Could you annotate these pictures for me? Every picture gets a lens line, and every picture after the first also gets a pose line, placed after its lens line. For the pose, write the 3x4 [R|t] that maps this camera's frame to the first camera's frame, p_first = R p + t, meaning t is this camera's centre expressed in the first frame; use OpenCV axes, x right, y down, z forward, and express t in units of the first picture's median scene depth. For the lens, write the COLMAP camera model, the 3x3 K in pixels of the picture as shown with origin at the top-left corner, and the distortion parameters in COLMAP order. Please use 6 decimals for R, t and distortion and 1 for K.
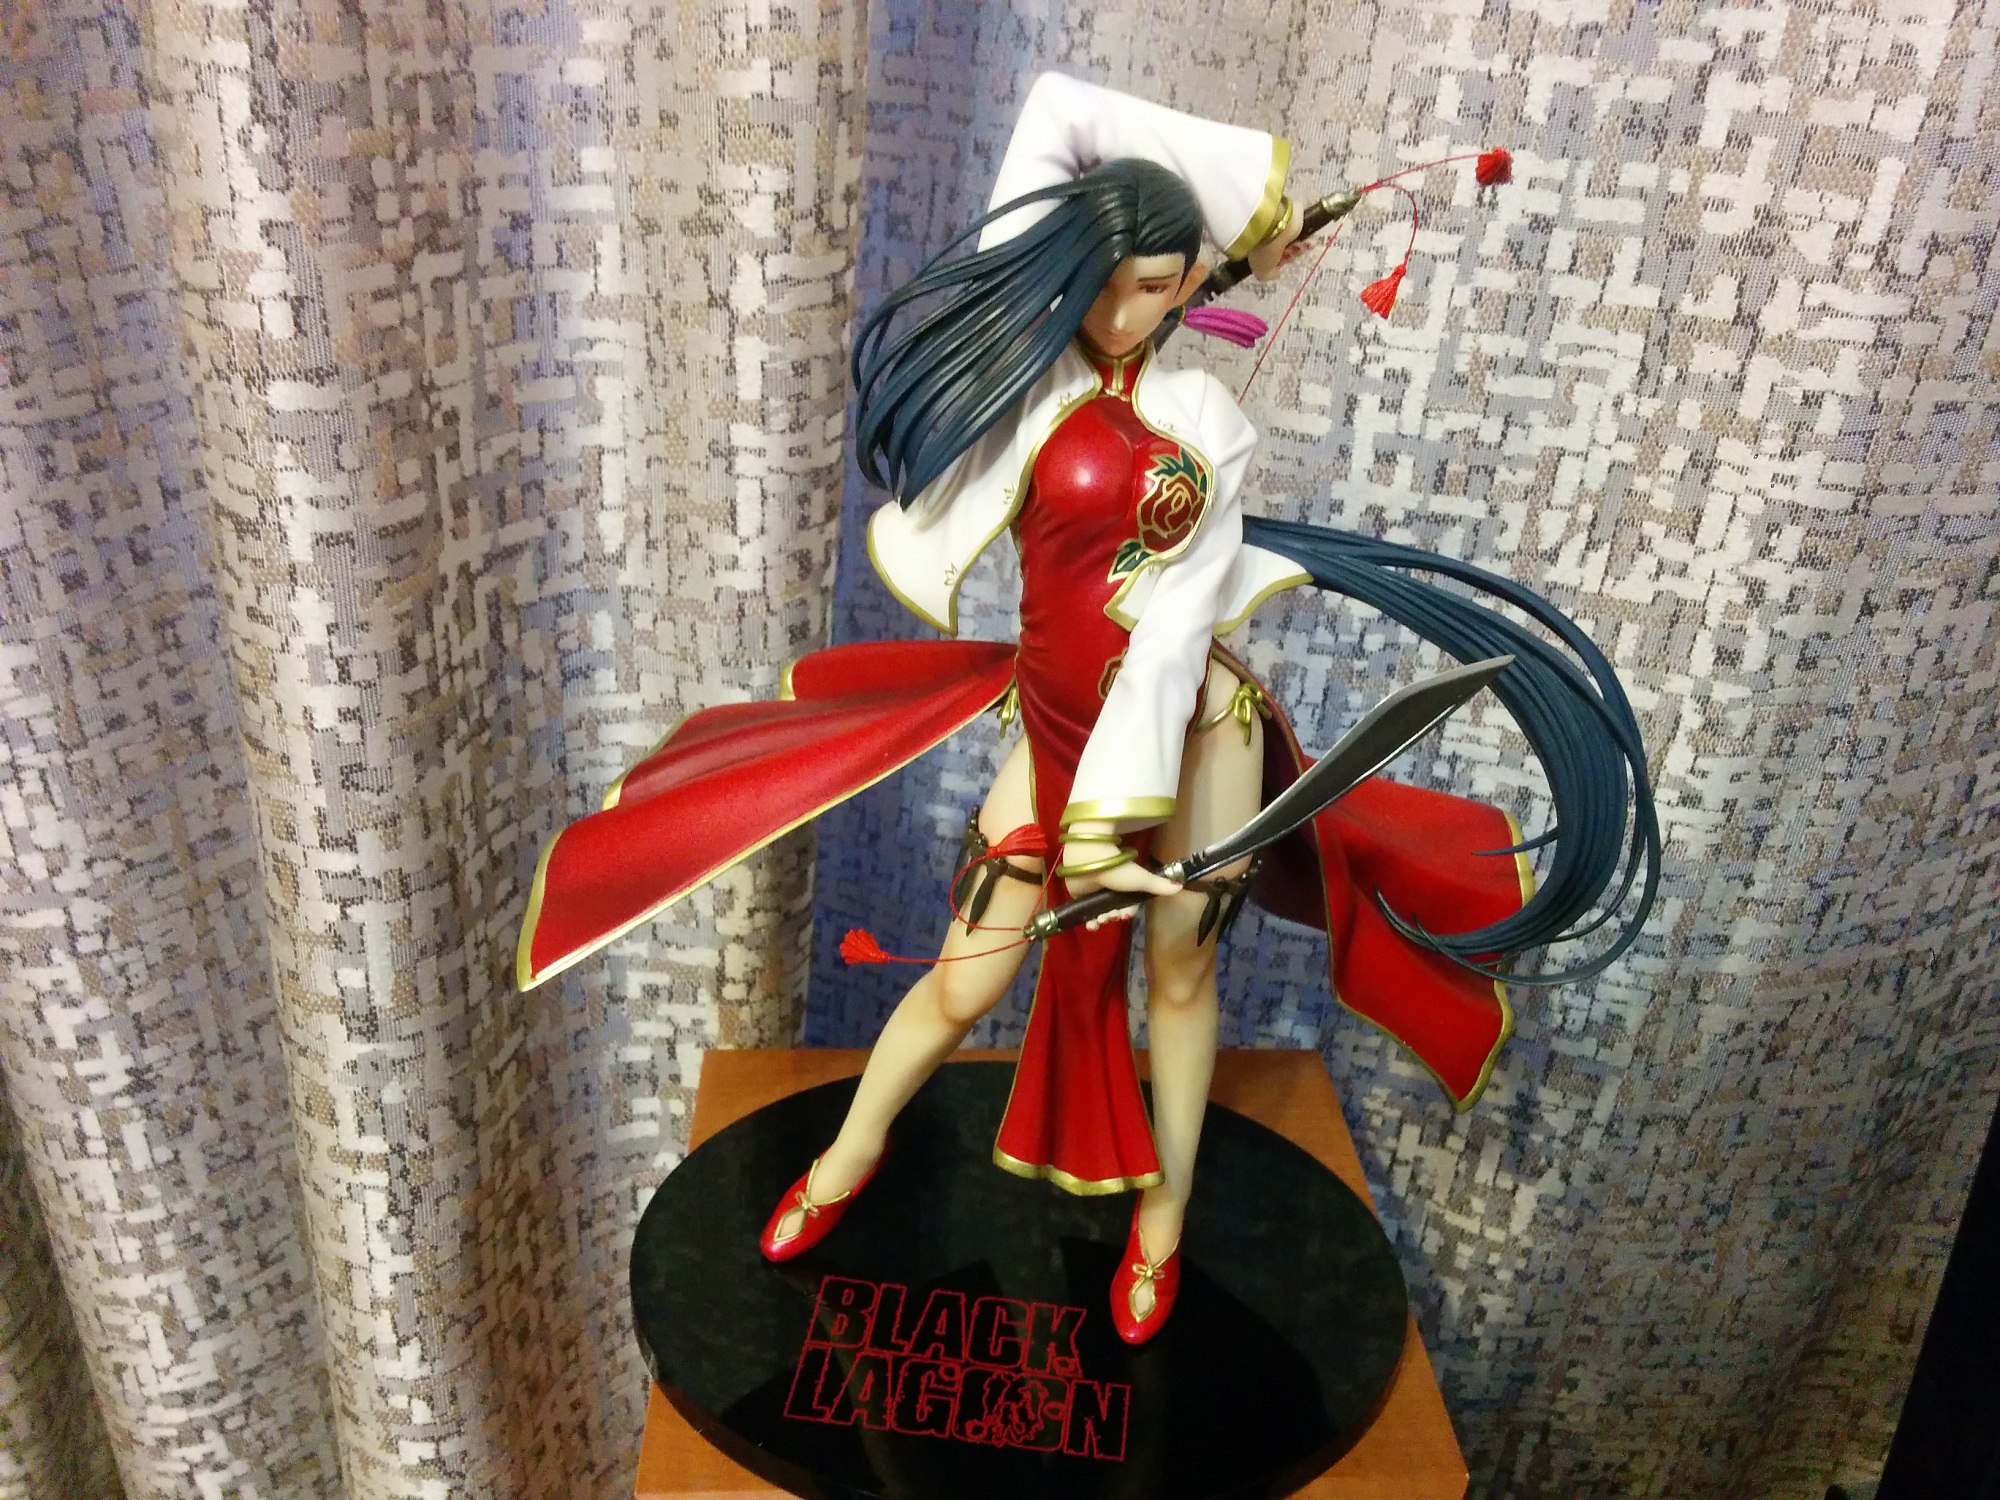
lens RADIAL K [[1877.9, 0, 1048.8], [0, 1877.9, 814.4], [0, 0, 1]] dist [0.047557, -0.132824]
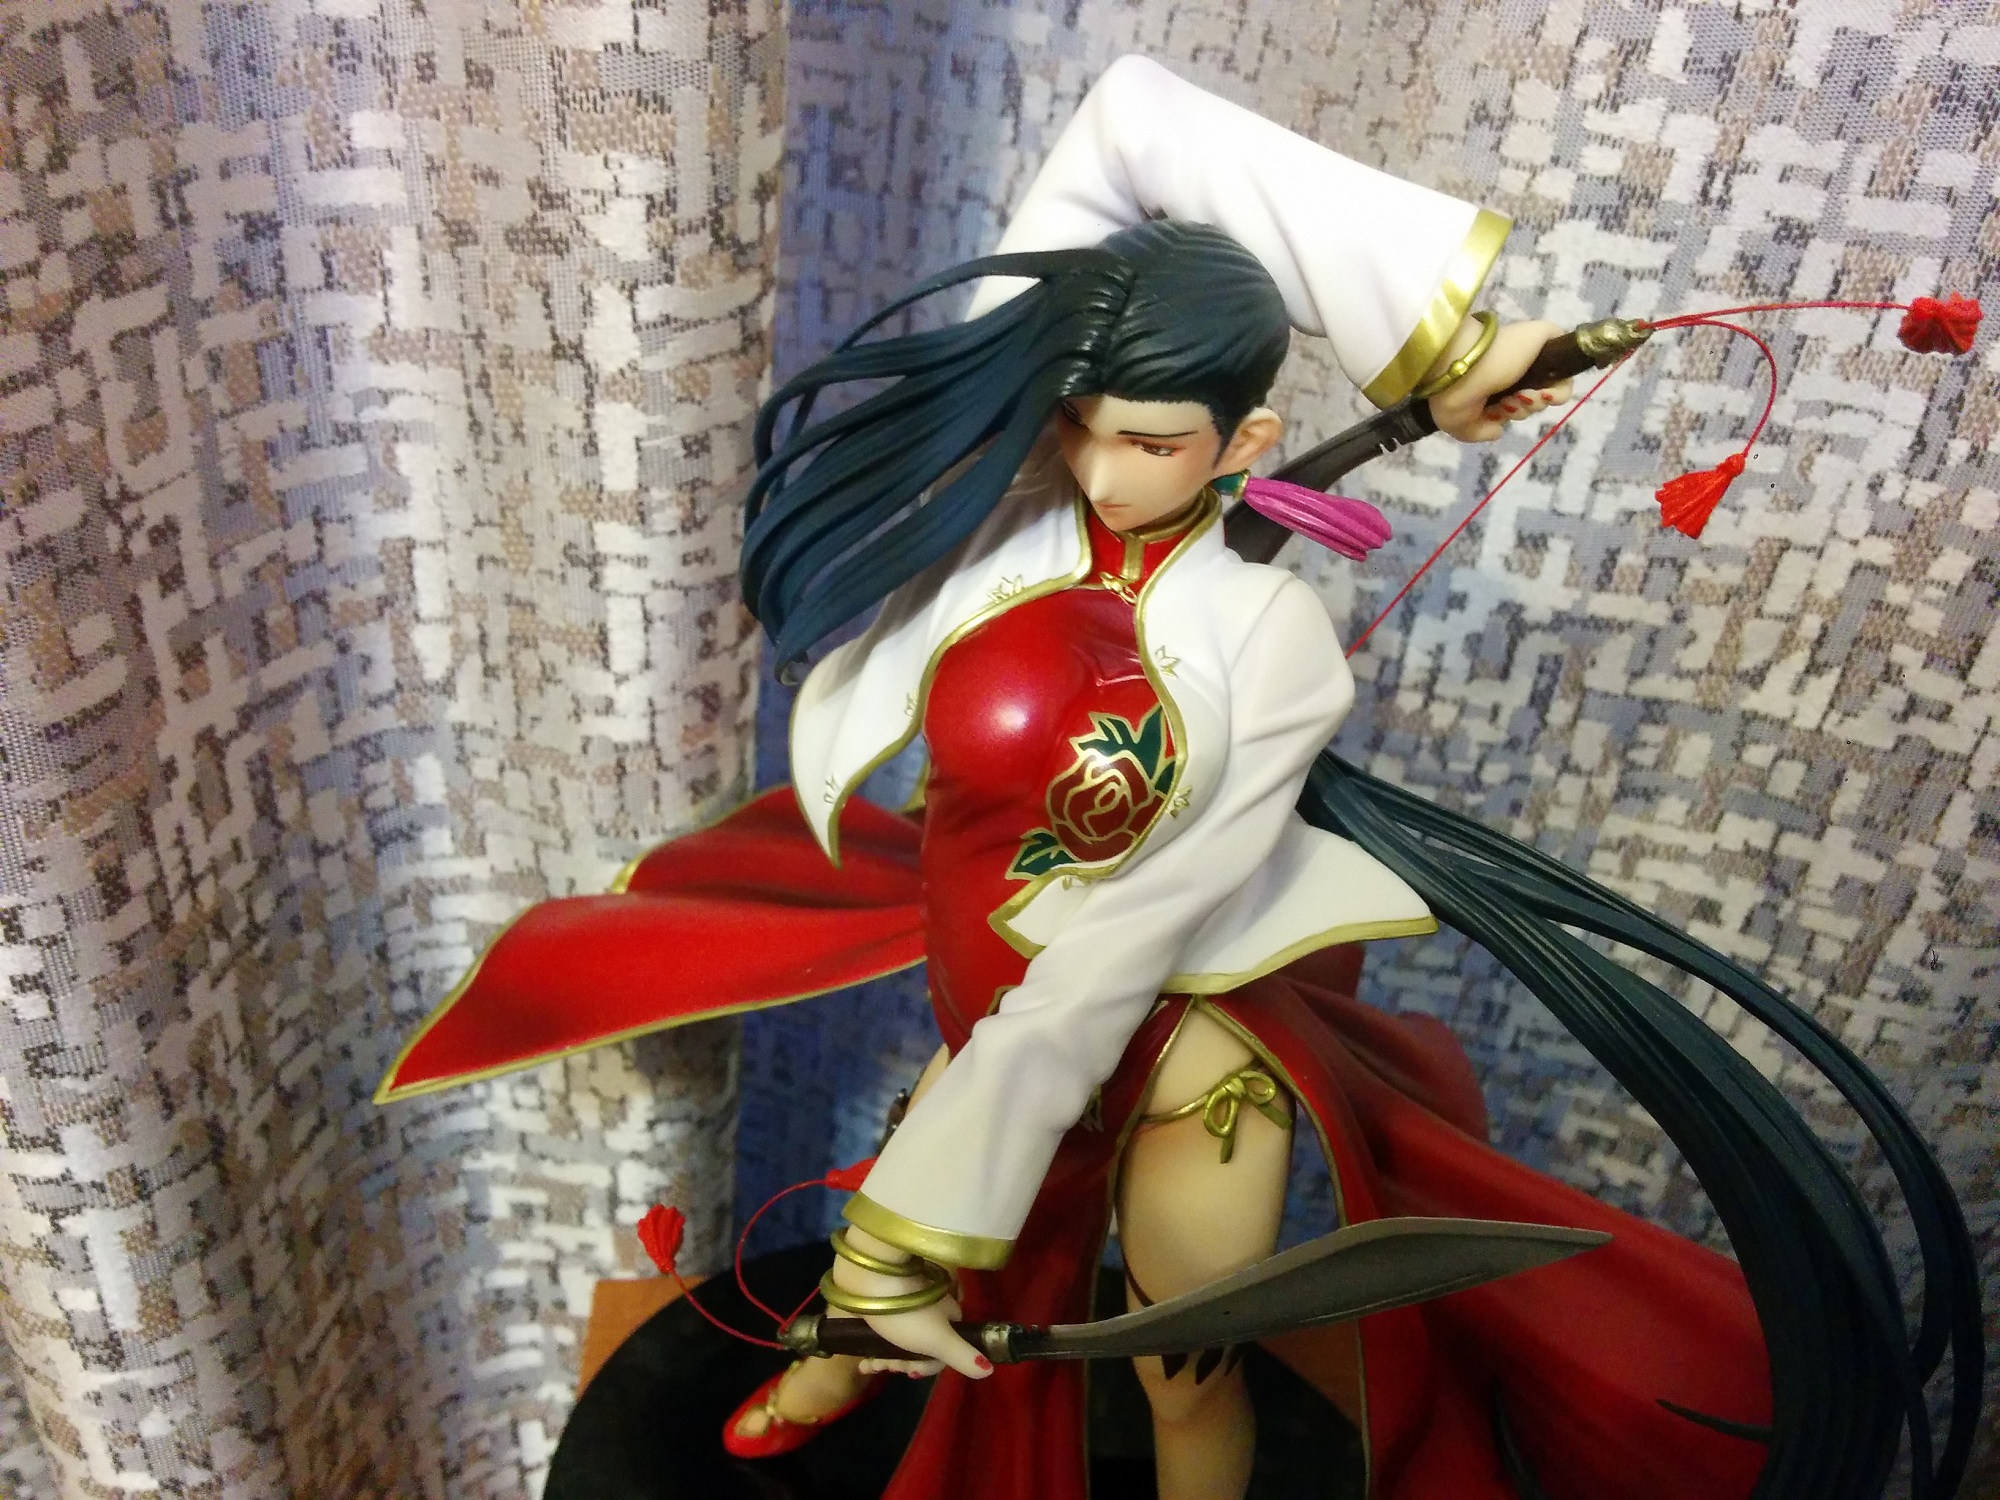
lens RADIAL K [[1877.9, 0, 1048.8], [0, 1877.9, 814.4], [0, 0, 1]] dist [0.047557, -0.132824]
pose [[0.999838, 0.006116, 0.016906, -0.015556], [-0.007984, 0.993592, 0.112742, -0.176762], [-0.016108, -0.112859, 0.993480, 0.304182]]
